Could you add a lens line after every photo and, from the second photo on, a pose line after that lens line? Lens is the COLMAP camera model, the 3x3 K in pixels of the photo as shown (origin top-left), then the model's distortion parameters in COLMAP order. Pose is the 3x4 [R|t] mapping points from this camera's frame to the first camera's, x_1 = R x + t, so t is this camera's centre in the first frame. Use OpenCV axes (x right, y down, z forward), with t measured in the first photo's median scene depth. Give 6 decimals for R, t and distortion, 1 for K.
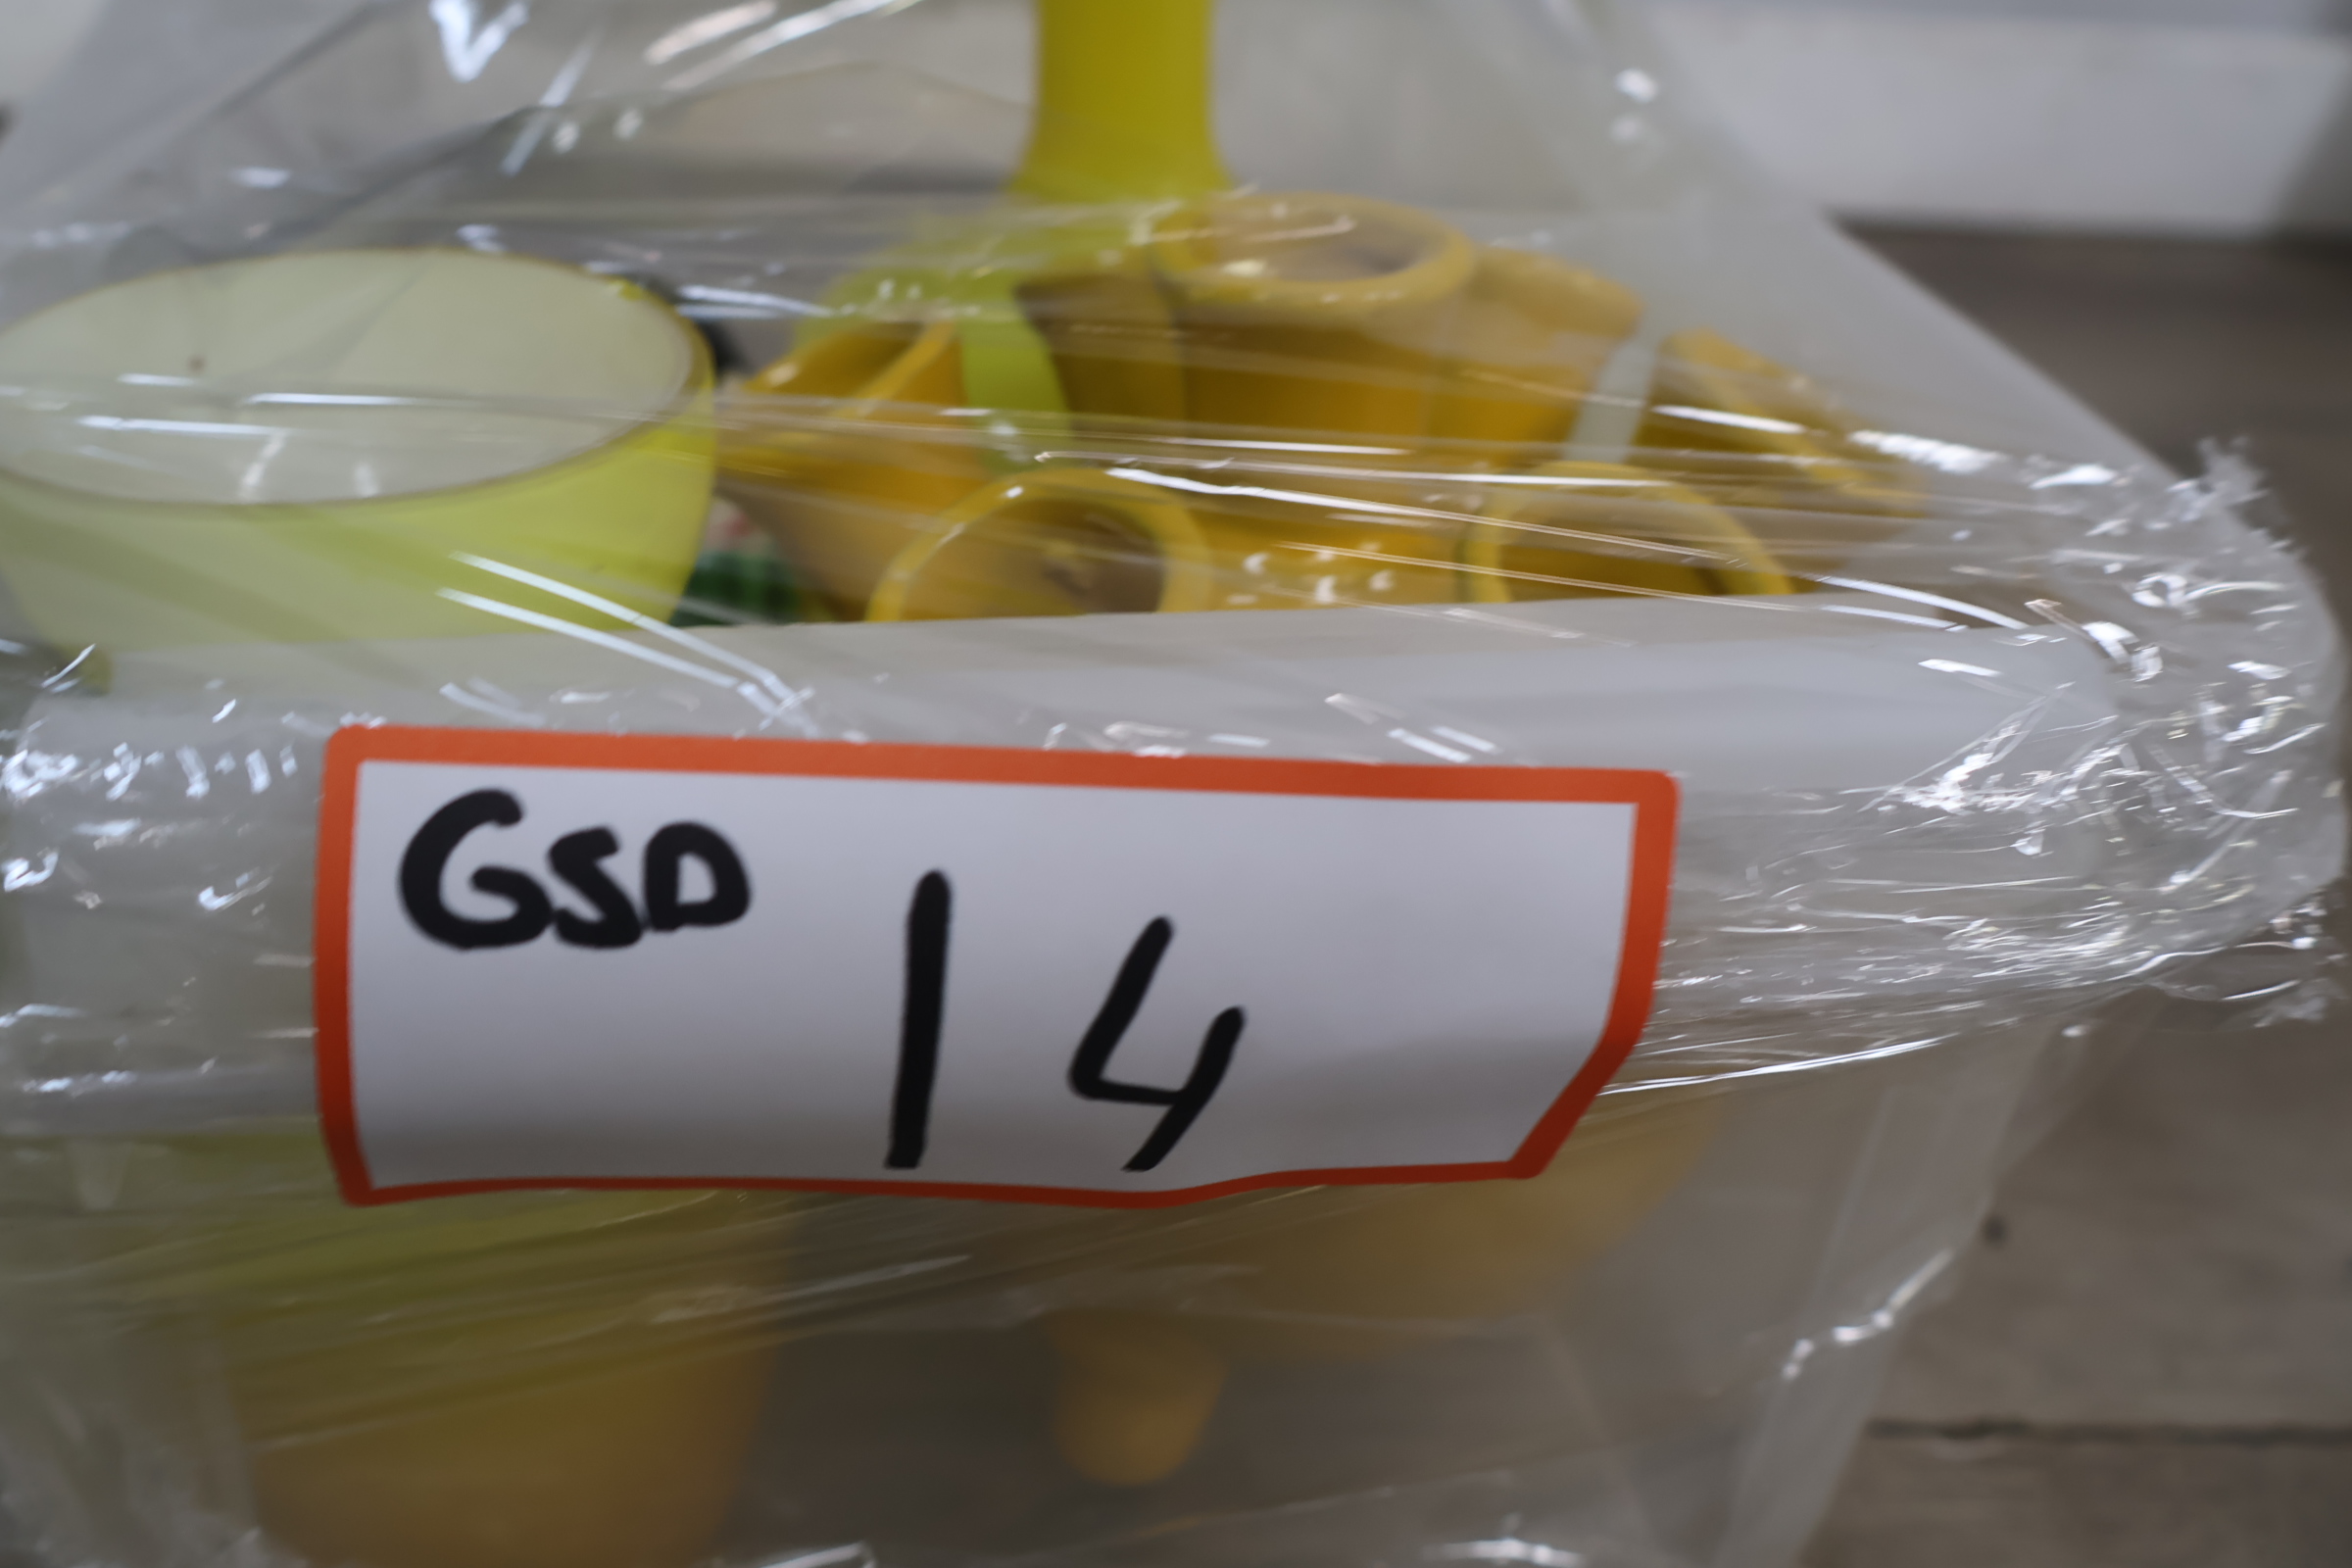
lens RADIAL K [[2092.0, 0, 1166.8], [0, 2092.0, 787.8], [0, 0, 1]] dist [0.012896, -0.007695]
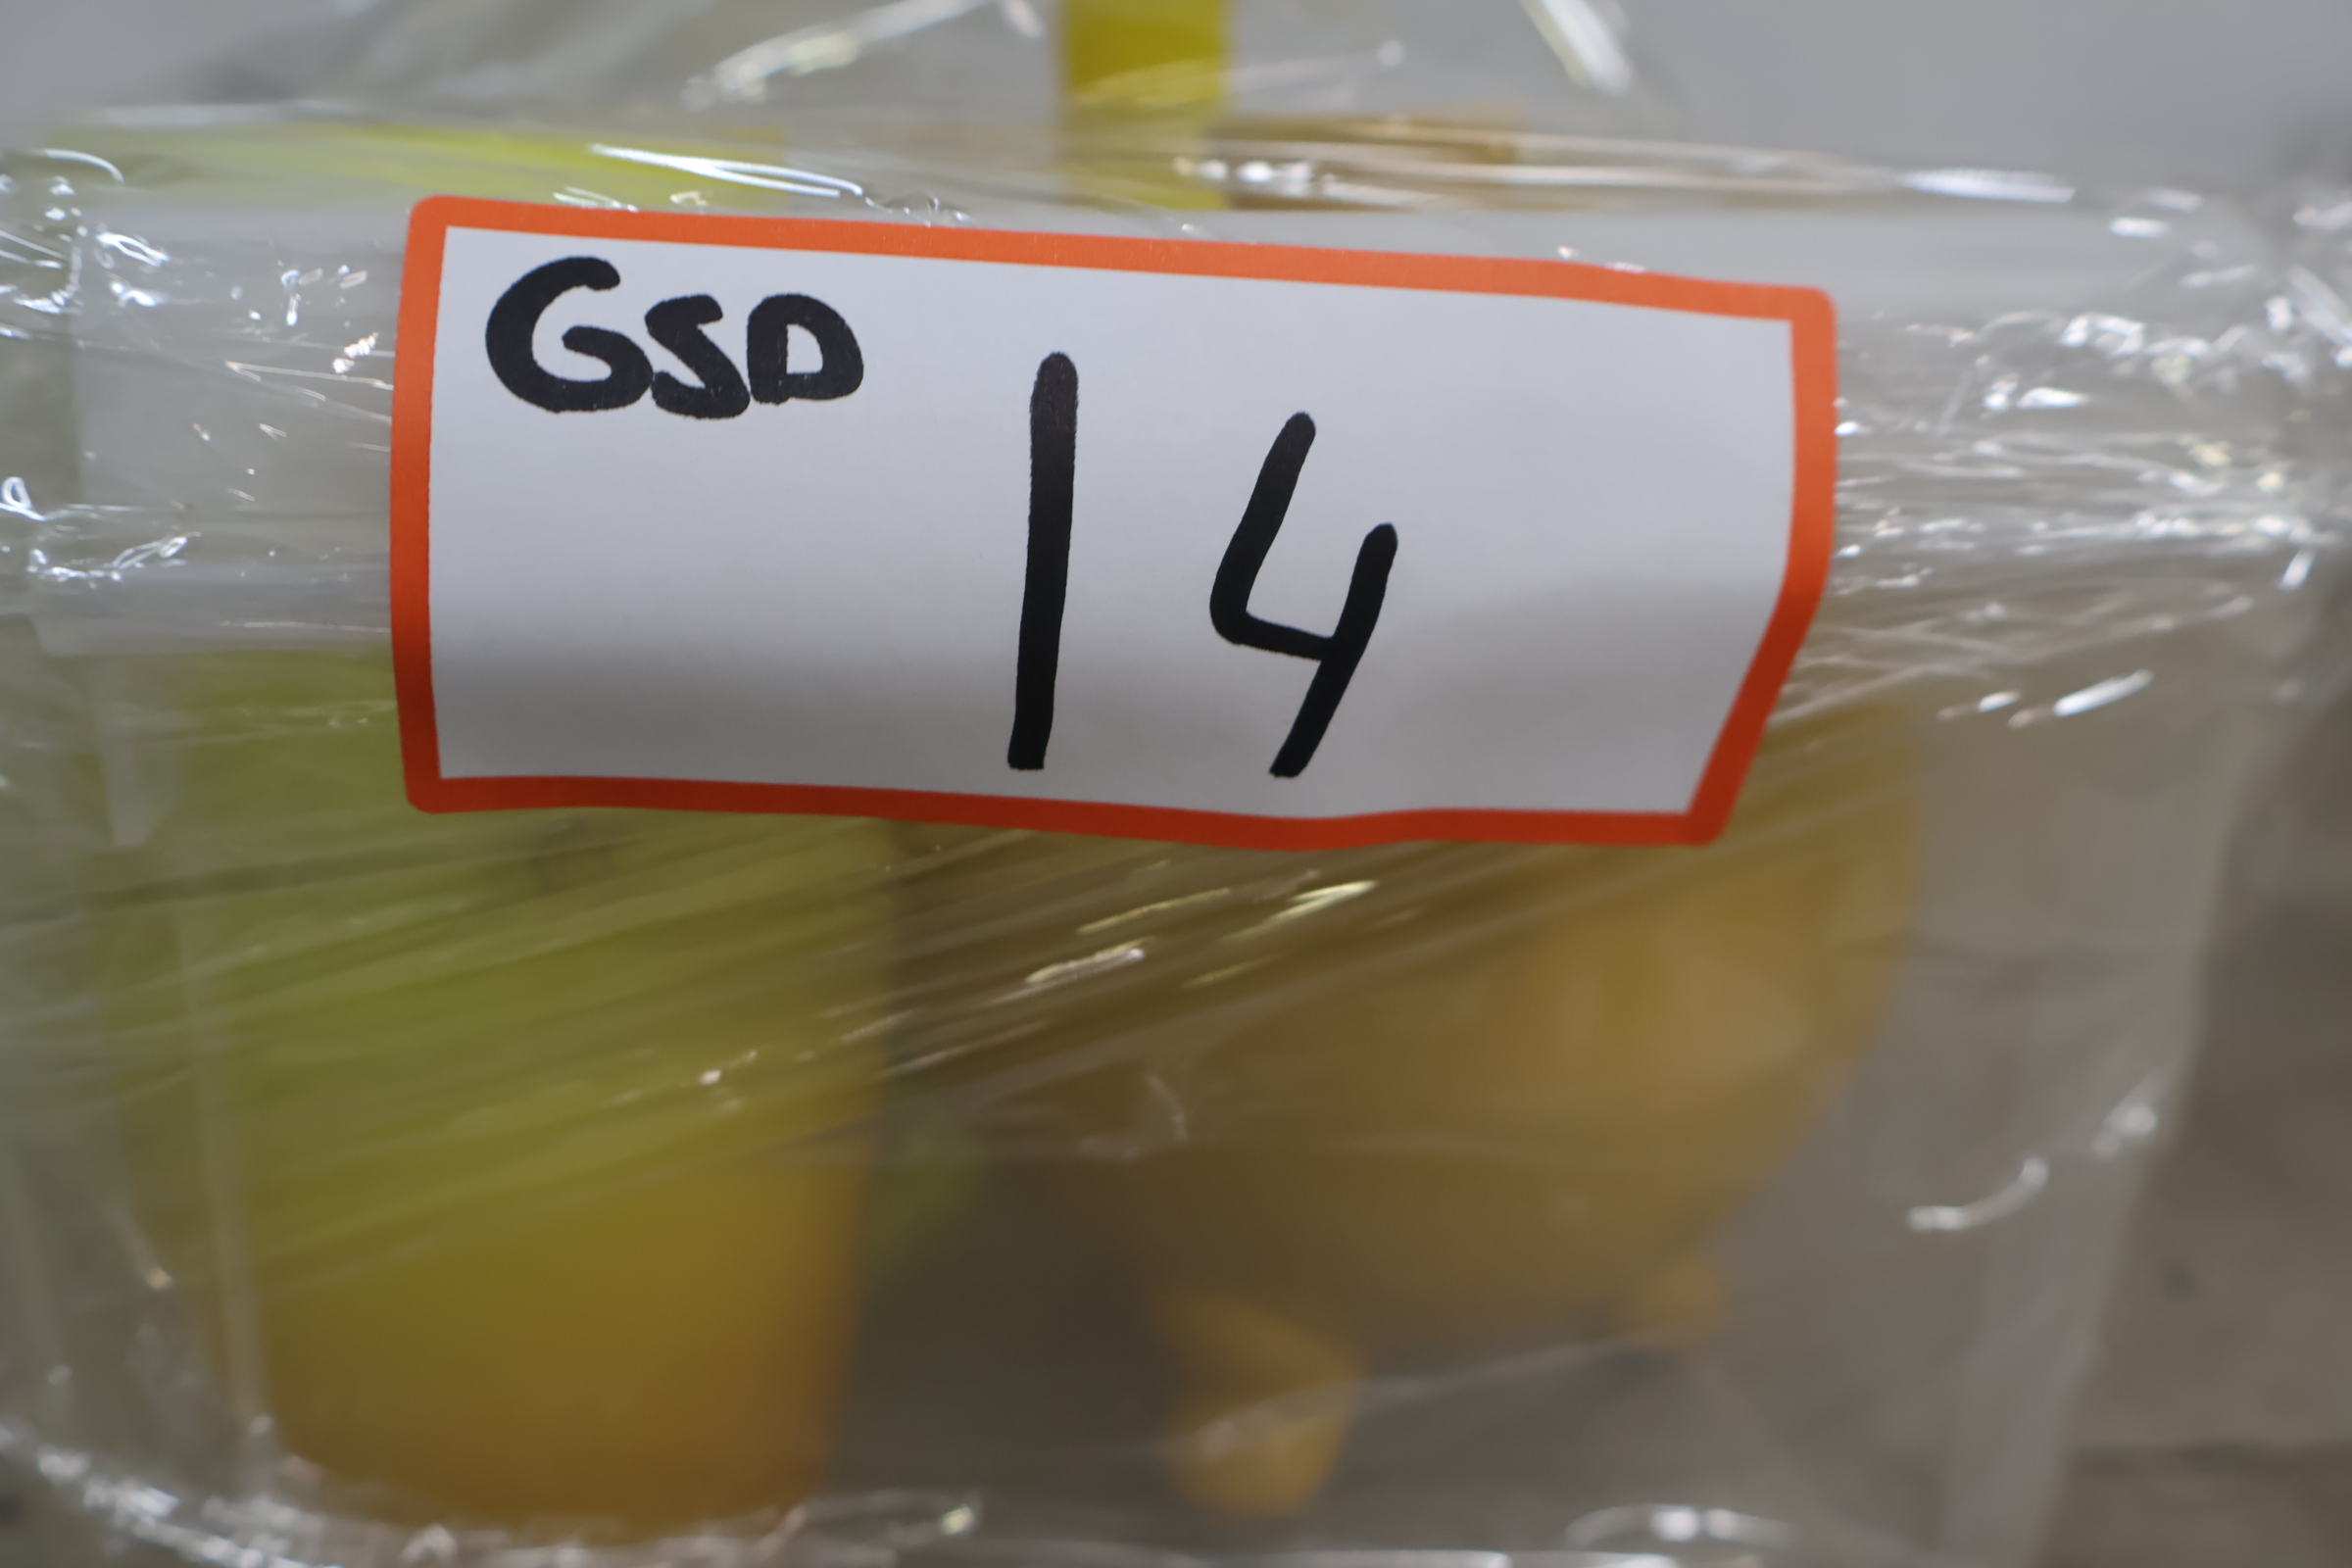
lens RADIAL K [[2092.0, 0, 1185.5], [0, 2092.0, 784.0], [0, 0, 1]] dist [0.012896, -0.007695]
pose [[0.998245, -0.058380, 0.009974, -0.076145], [0.059068, 0.969070, -0.239612, 0.459508], [0.004323, 0.239780, 0.970818, 0.144468]]
